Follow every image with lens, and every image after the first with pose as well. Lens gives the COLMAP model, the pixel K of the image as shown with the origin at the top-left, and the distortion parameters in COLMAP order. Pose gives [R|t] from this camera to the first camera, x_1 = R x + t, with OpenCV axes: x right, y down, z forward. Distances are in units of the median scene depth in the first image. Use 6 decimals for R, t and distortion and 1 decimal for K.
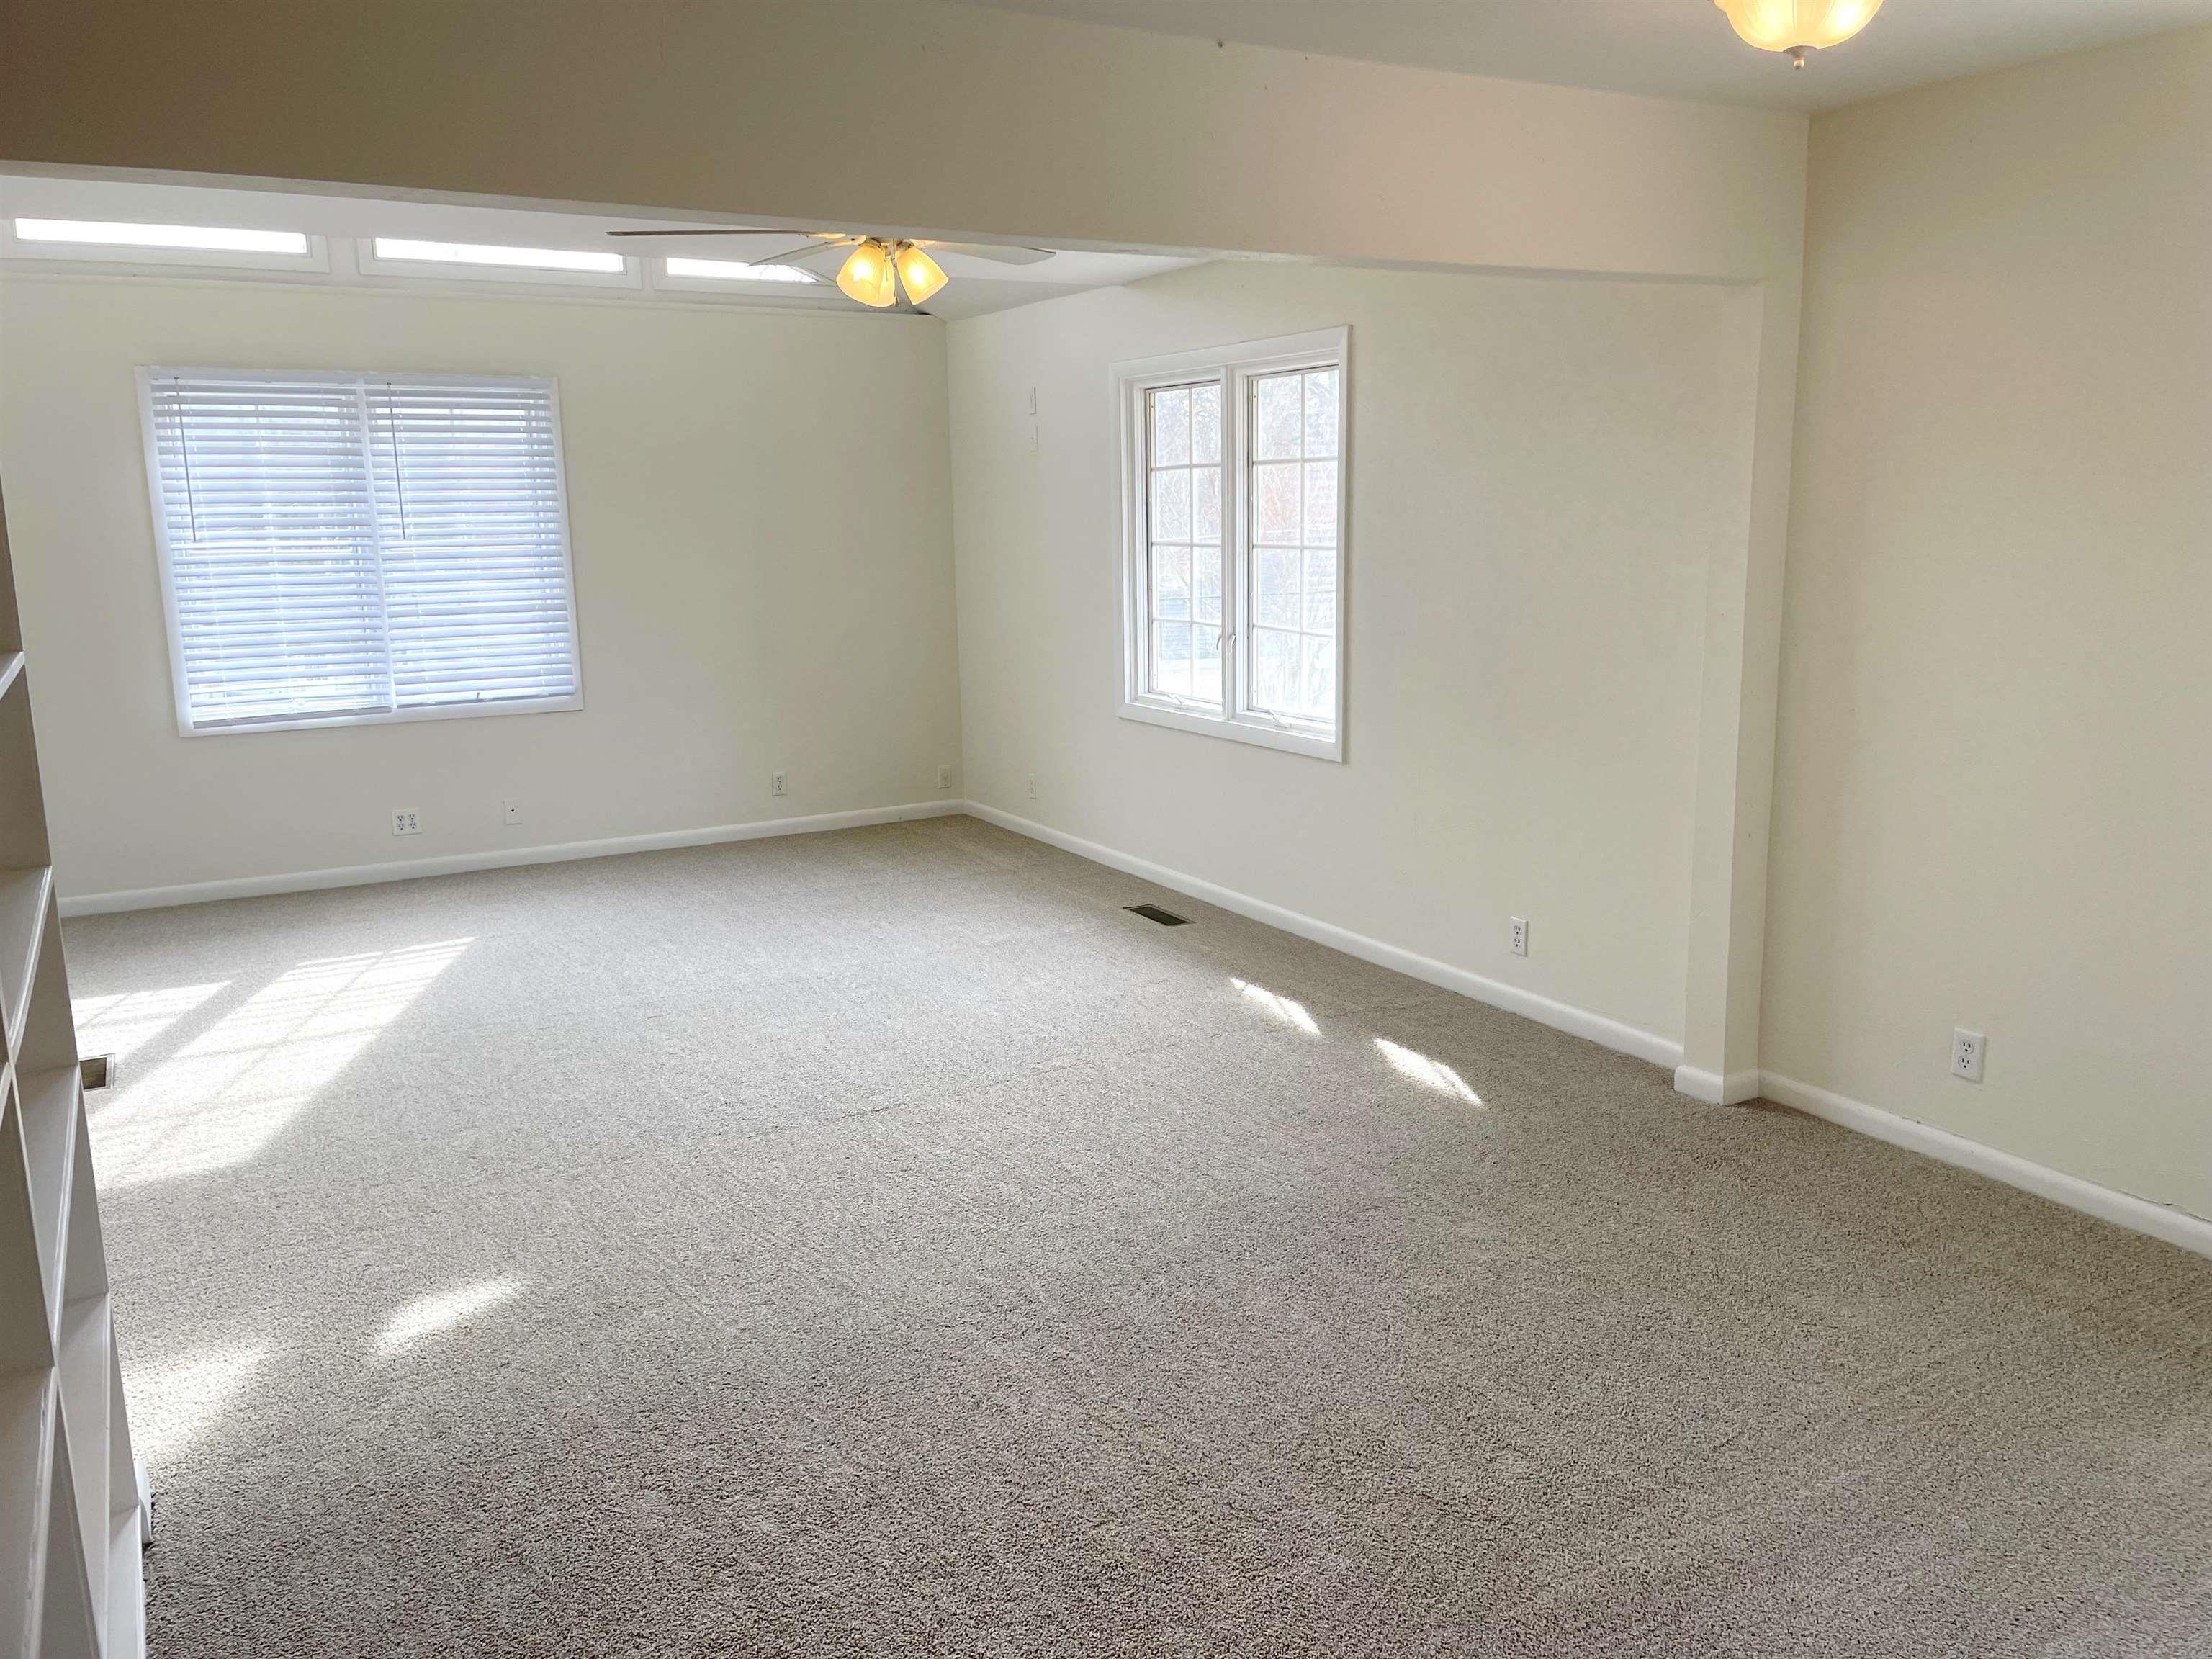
lens RADIAL K [[1658.3, 0, 1126.3], [0, 1658.3, 818.3], [0, 0, 1]] dist [0.048517, -0.029770]
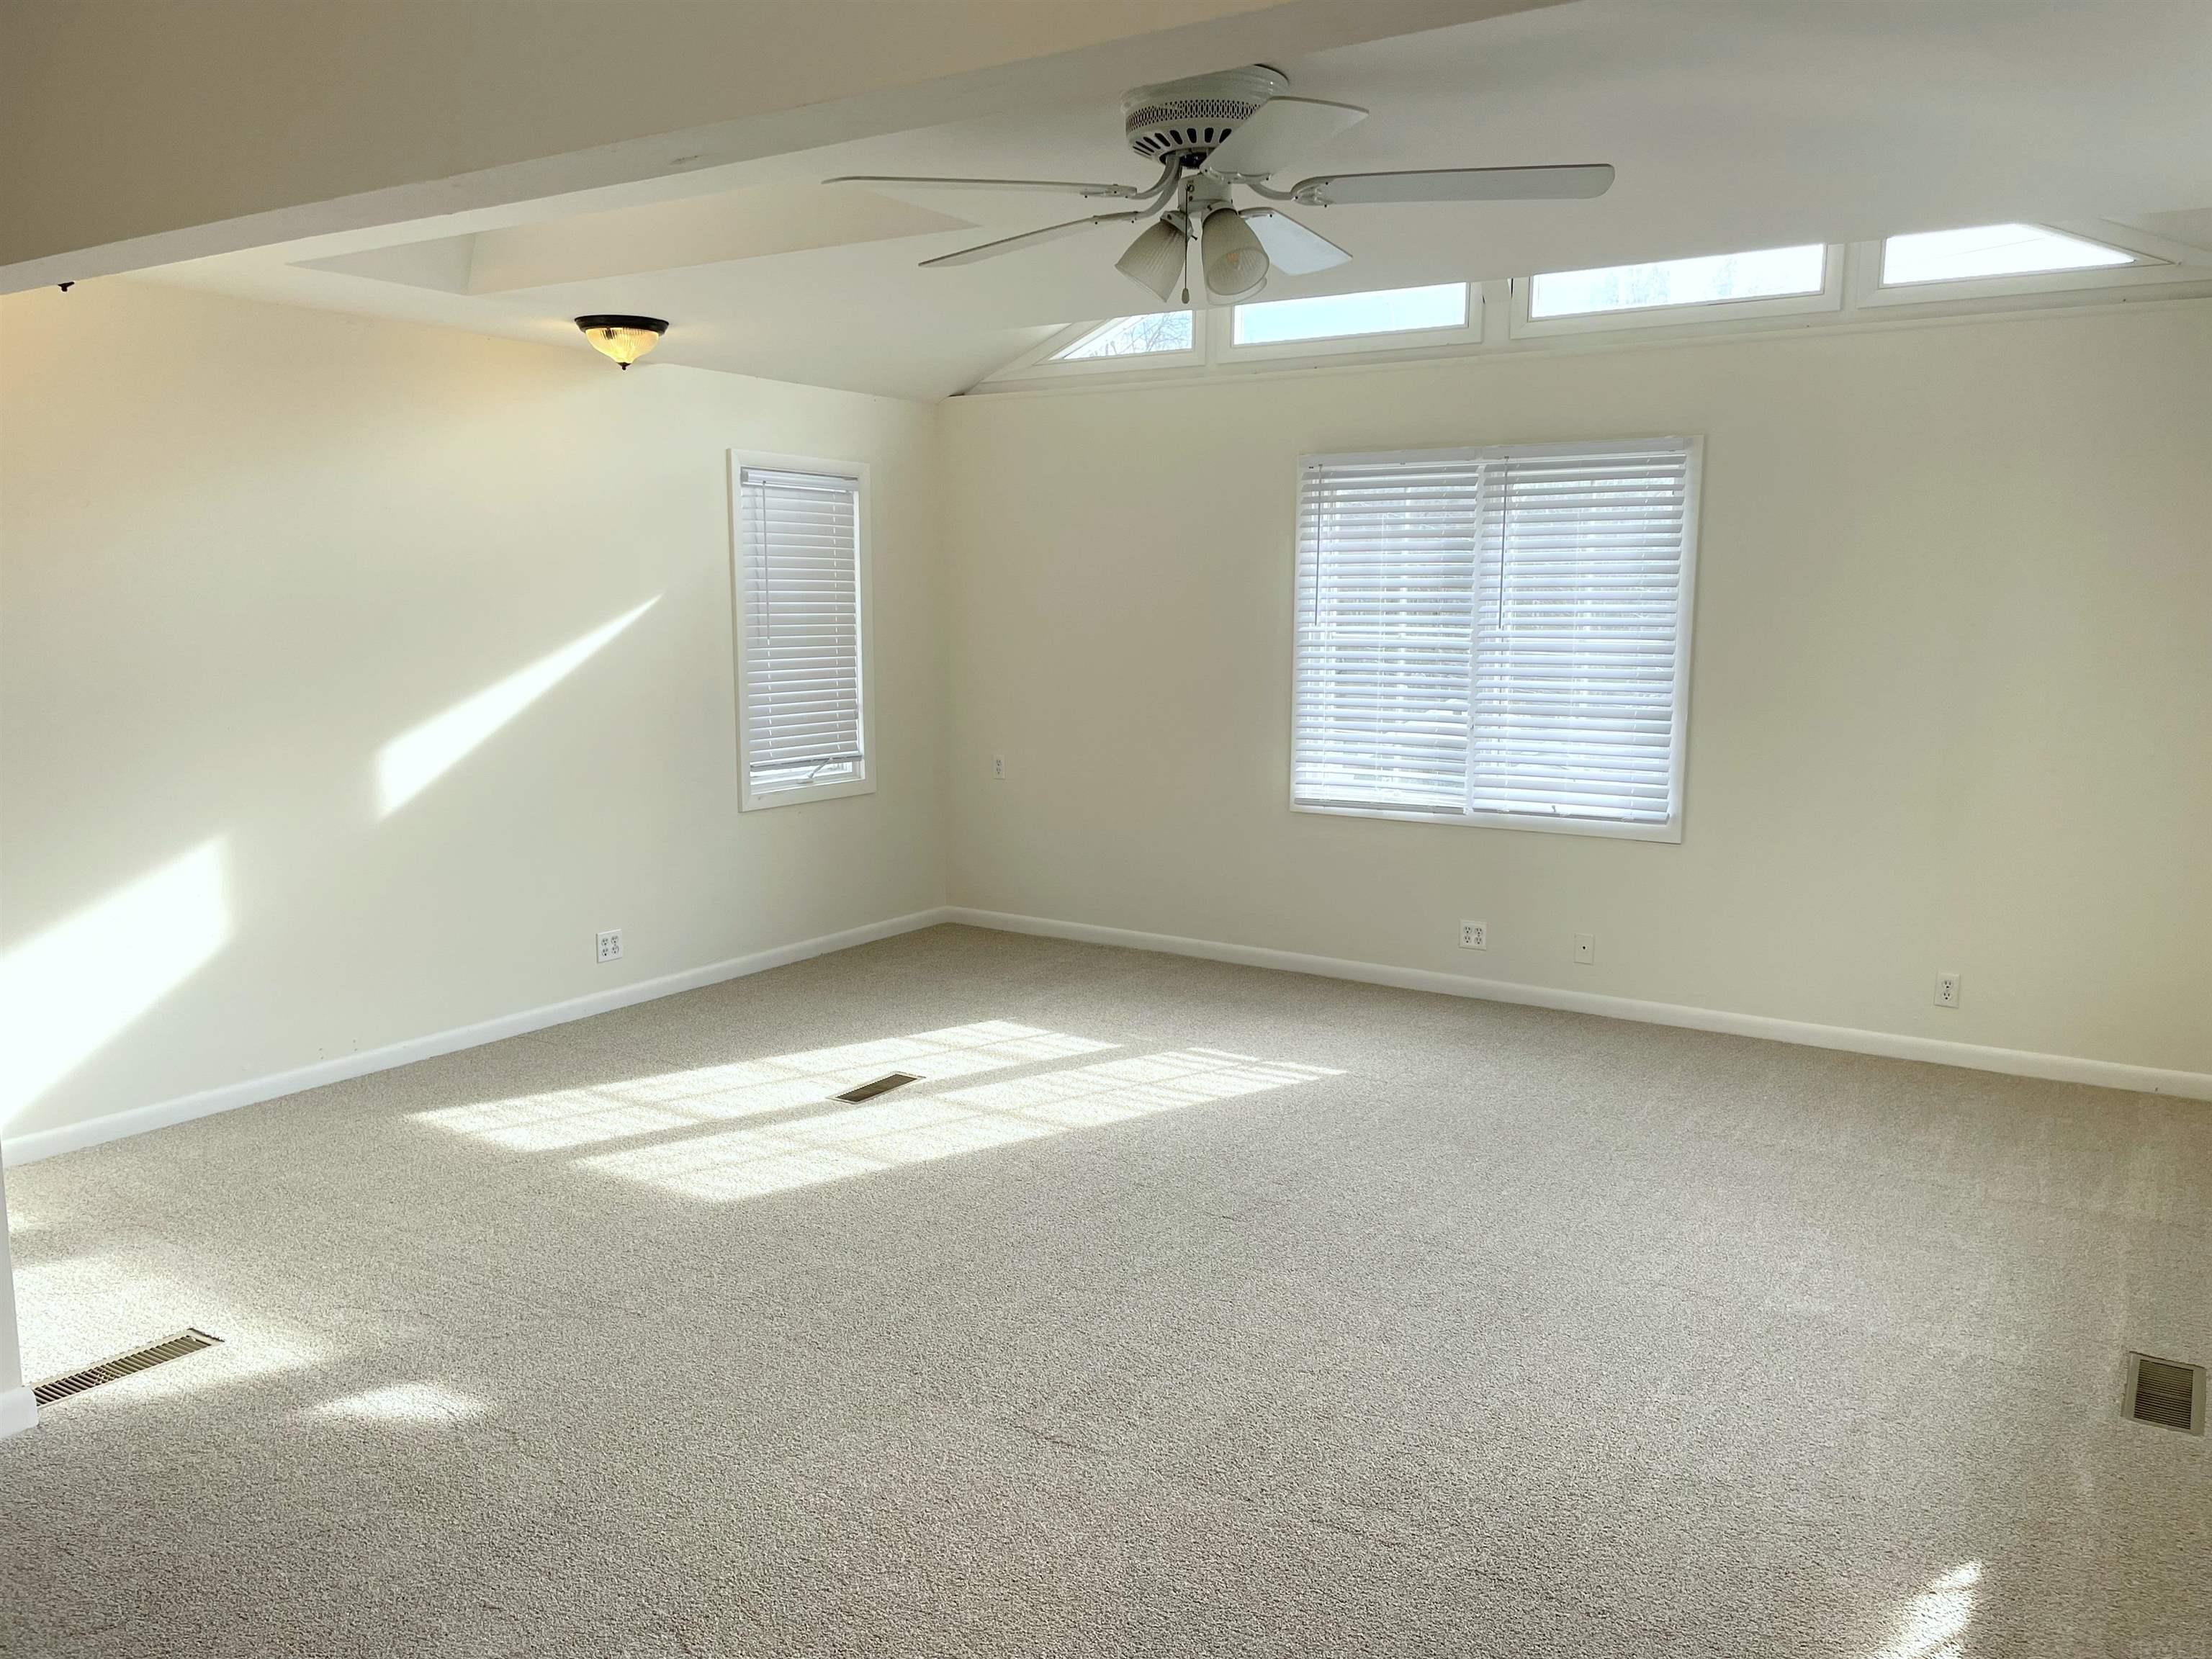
lens RADIAL K [[1658.3, 0, 1116.4], [0, 1658.3, 843.5], [0, 0, 1]] dist [0.048517, -0.029770]
pose [[0.449338, 0.147953, -0.881025, 0.296555], [-0.178204, 0.981215, 0.073891, -0.085841], [0.875408, 0.123800, 0.467263, 0.431525]]
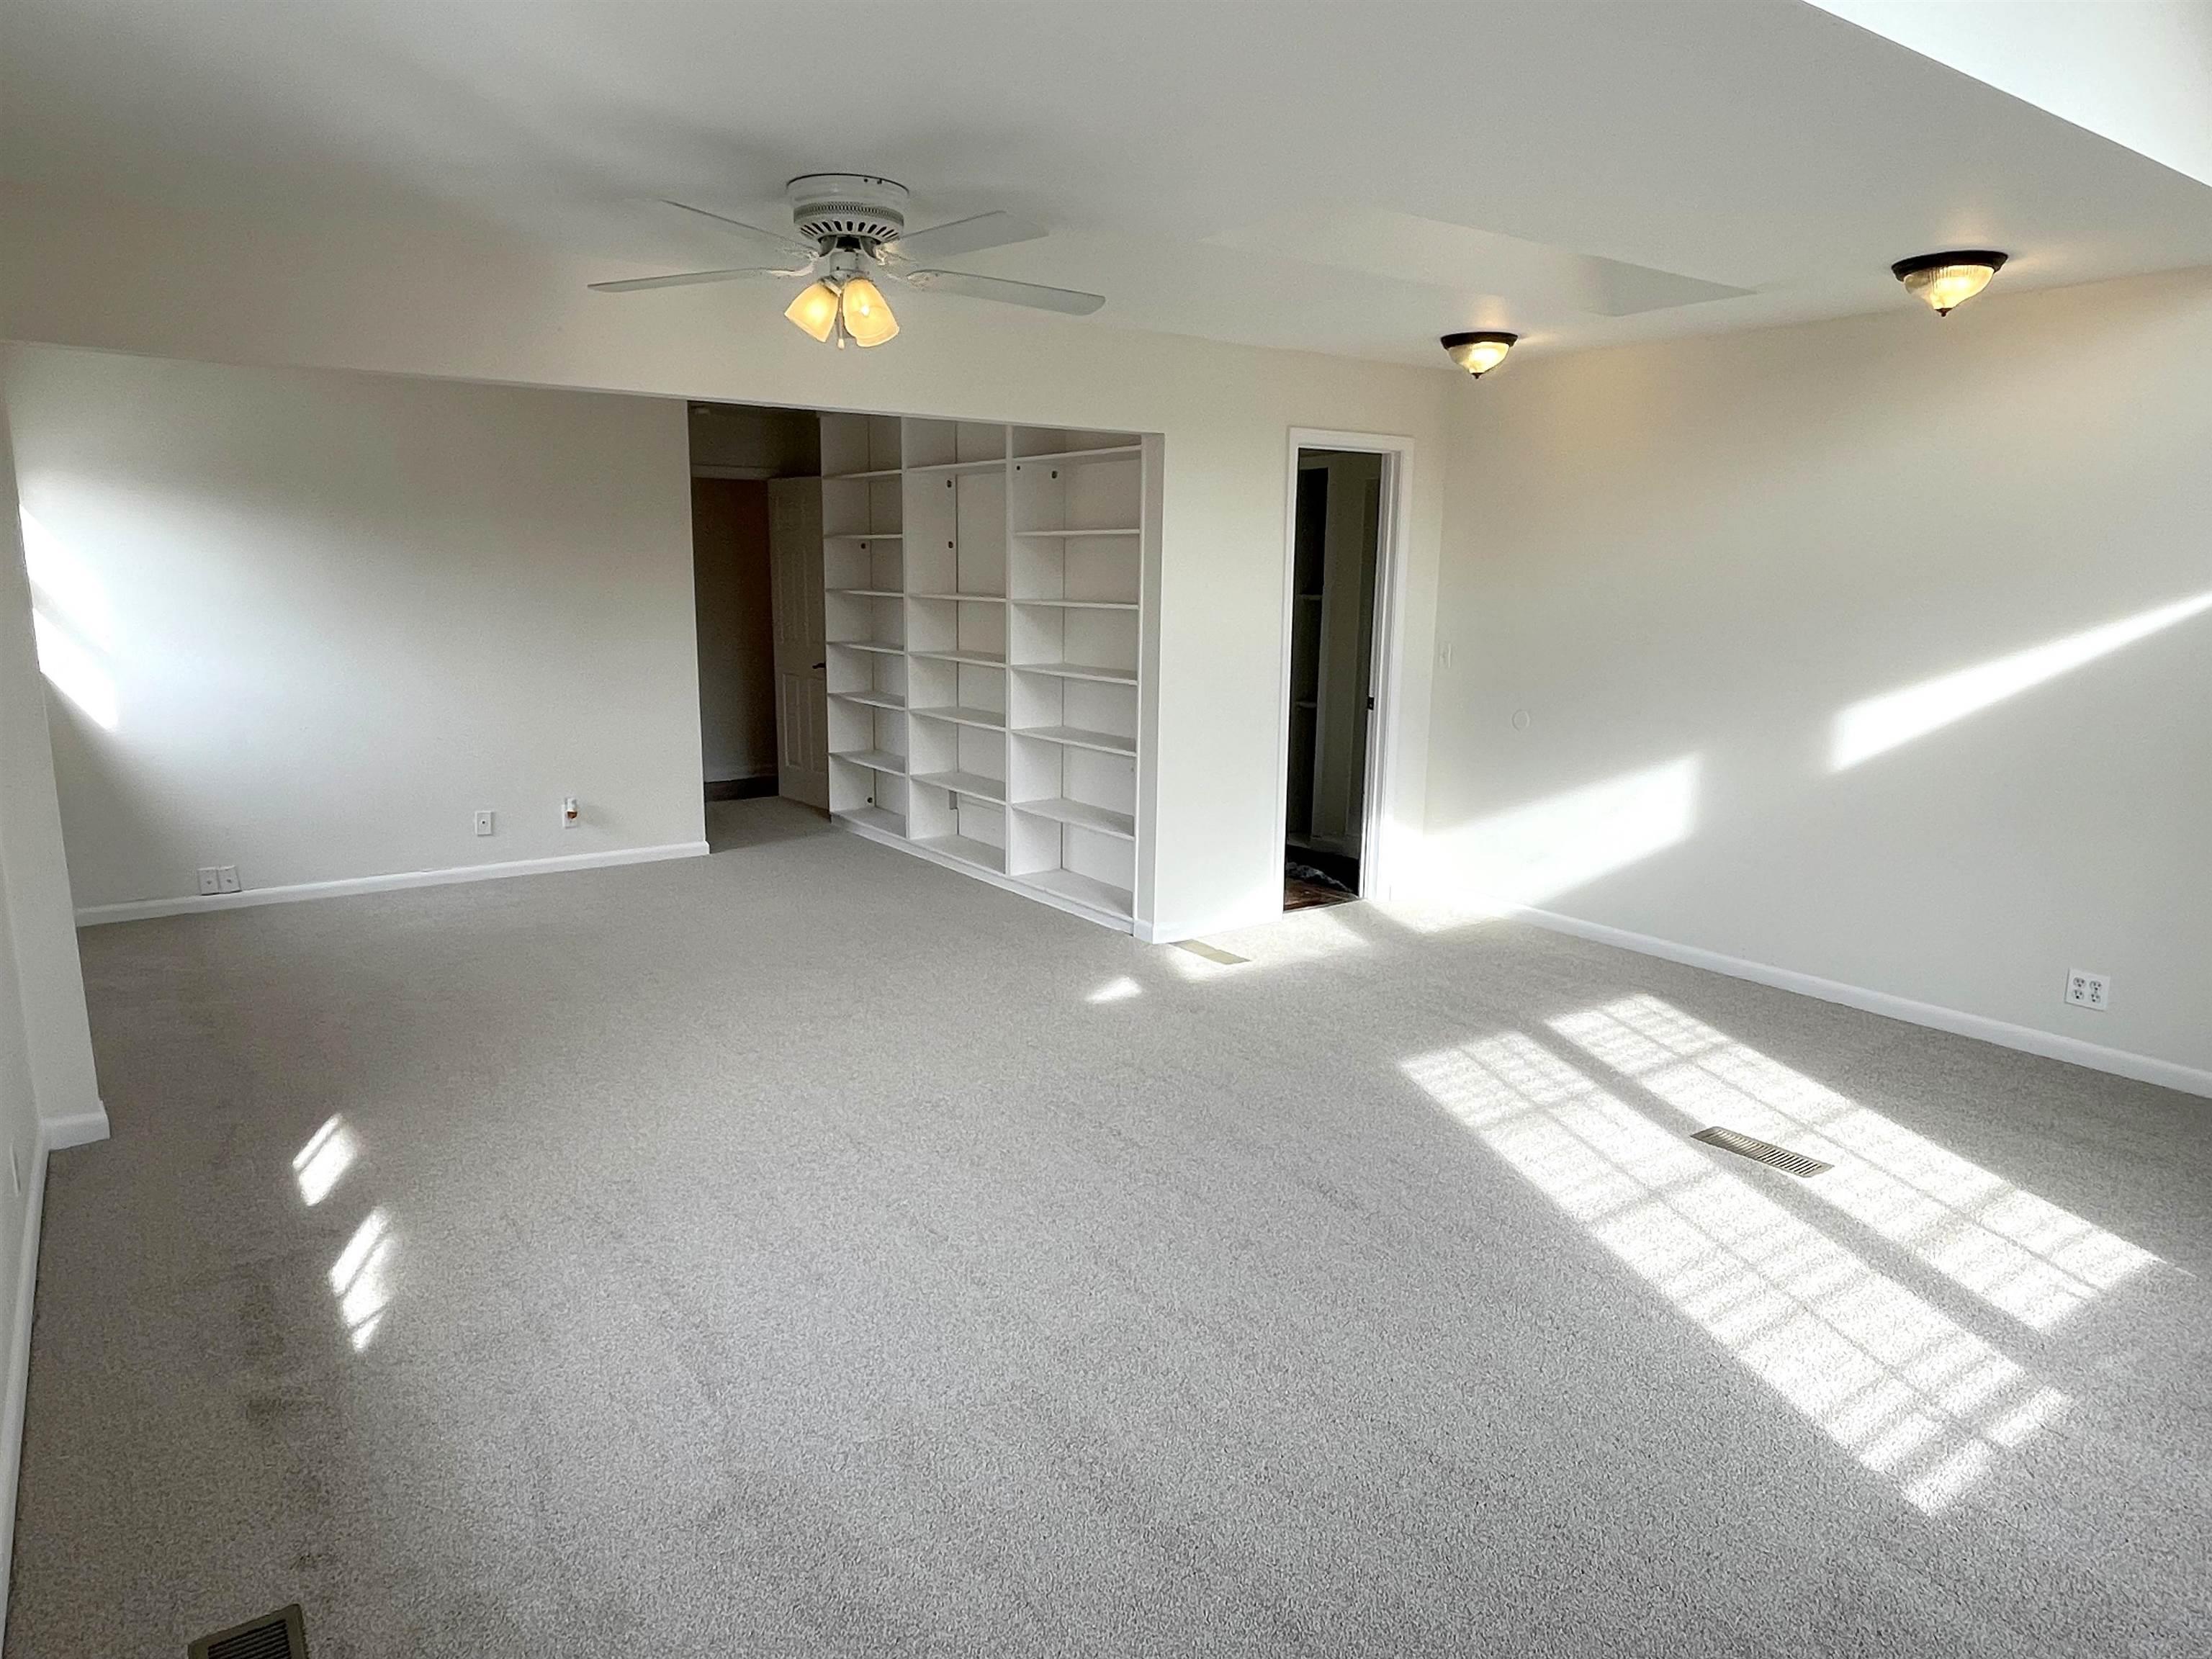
lens RADIAL K [[1389.6, 0, 1110.2], [0, 1389.6, 838.6], [0, 0, 1]] dist [-0.003597, 0.001894]
pose [[-0.996199, 0.018723, -0.085069, -0.135372], [-0.014520, 0.927268, 0.374116, -0.215970], [0.085886, 0.373929, -0.923472, 1.172042]]
